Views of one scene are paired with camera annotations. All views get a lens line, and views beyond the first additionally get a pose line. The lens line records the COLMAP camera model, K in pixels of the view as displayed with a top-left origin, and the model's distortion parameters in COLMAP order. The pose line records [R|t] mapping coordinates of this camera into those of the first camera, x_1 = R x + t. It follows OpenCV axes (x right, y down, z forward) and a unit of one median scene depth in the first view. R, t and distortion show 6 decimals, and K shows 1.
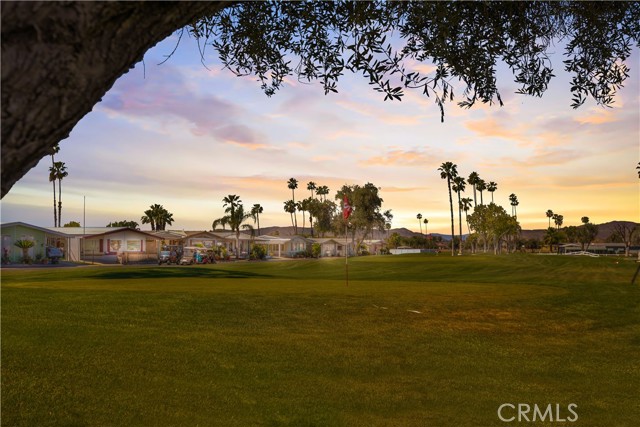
lens RADIAL K [[717.8, 0, 320.1], [0, 717.8, 214.1], [0, 0, 1]] dist [0.007338, 0.000000]
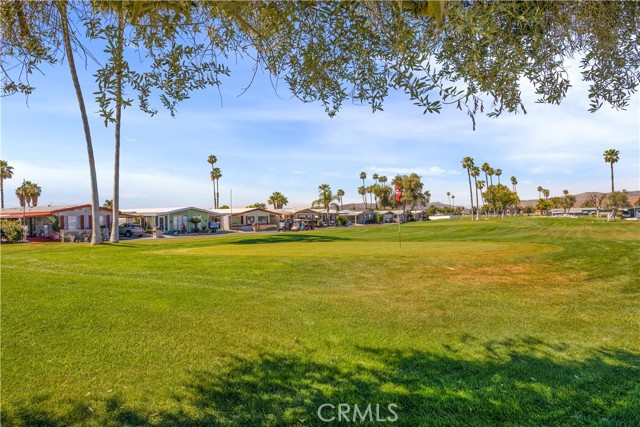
lens RADIAL K [[458.9, 0, 315.7], [0, 458.9, 203.0], [0, 0, 1]] dist [0.006789, 0.002952]
pose [[0.989175, -0.030084, -0.143625, 0.007620], [0.032490, 0.999368, 0.014435, -0.013835], [0.143099, -0.018945, 0.989527, 0.103668]]
